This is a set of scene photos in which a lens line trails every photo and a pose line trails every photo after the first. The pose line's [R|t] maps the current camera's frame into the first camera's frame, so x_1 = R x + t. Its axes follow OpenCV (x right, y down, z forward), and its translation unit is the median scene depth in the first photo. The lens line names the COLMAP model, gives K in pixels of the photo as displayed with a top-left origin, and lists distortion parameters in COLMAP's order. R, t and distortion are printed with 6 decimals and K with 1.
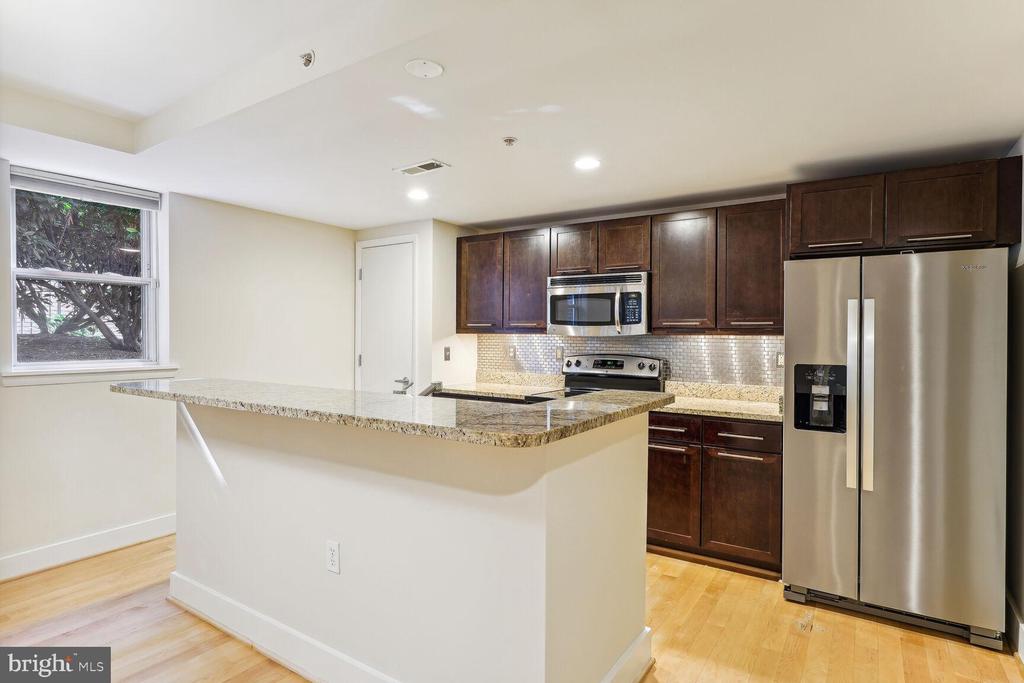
lens RADIAL K [[541.9, 0, 512.0], [0, 541.9, 341.5], [0, 0, 1]] dist [-0.011066, -0.000012]
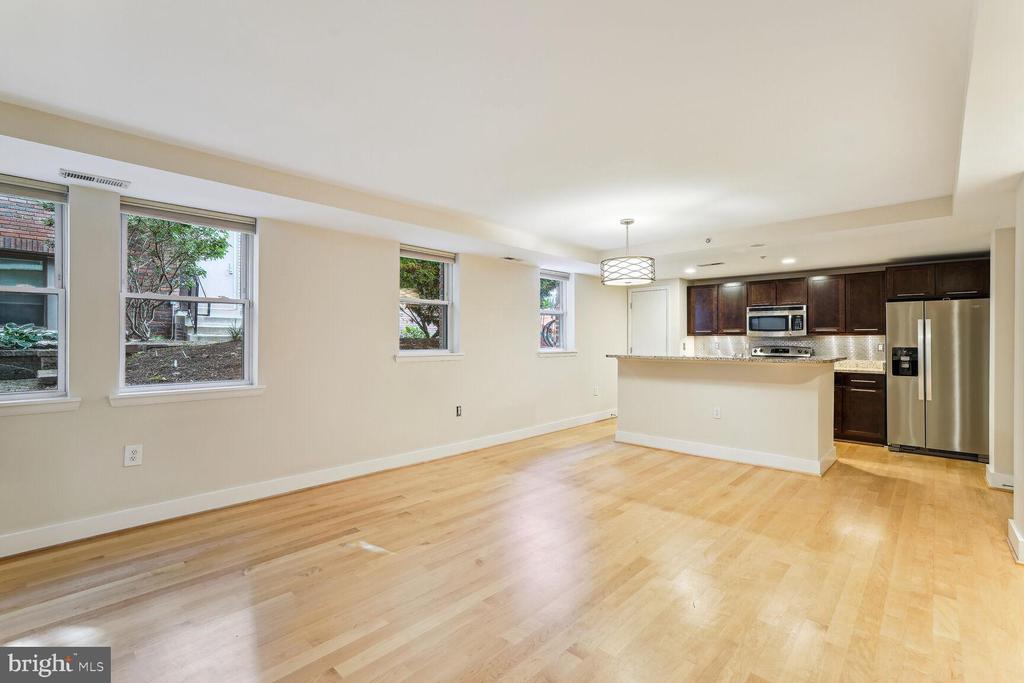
lens RADIAL K [[454.6, 0, 517.0], [0, 454.6, 338.8], [0, 0, 1]] dist [-0.000073, 0.000058]
pose [[0.988627, -0.005079, -0.150300, -0.608403], [0.003325, 0.999923, -0.011919, 0.017670], [0.150350, 0.011284, 0.988569, -0.919032]]
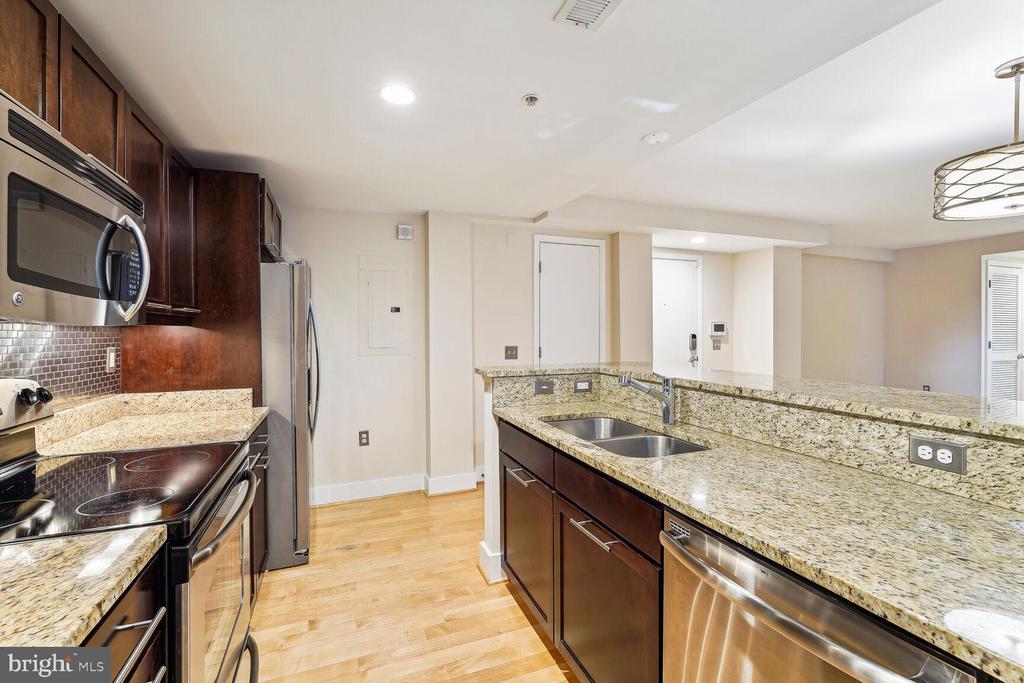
lens RADIAL K [[457.2, 0, 513.9], [0, 457.2, 330.0], [0, 0, 1]] dist [-0.016441, 0.009415]
pose [[-0.820229, -0.010871, 0.571932, -0.298532], [-0.006661, 0.999933, 0.009453, -0.013475], [-0.571996, 0.003944, -0.820247, 1.203025]]
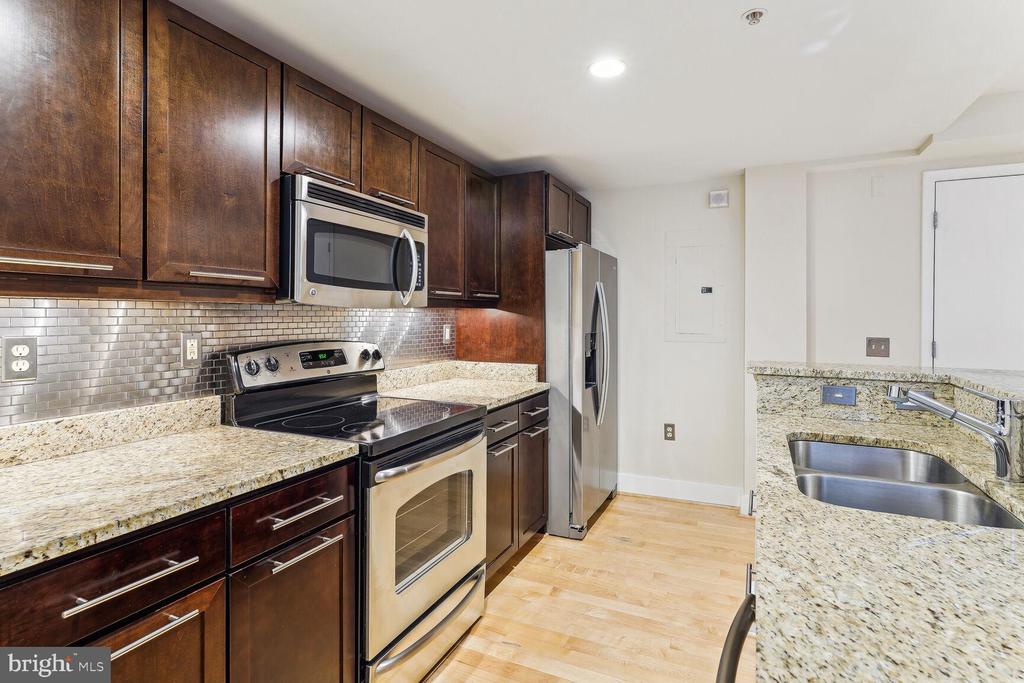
lens RADIAL K [[524.3, 0, 515.2], [0, 524.3, 311.8], [0, 0, 1]] dist [-0.003142, 0.001150]
pose [[-0.155490, -0.012428, 0.987759, -0.448157], [-0.005682, 0.999916, 0.011686, -0.015243], [-0.987821, -0.003795, -0.155547, 1.035809]]
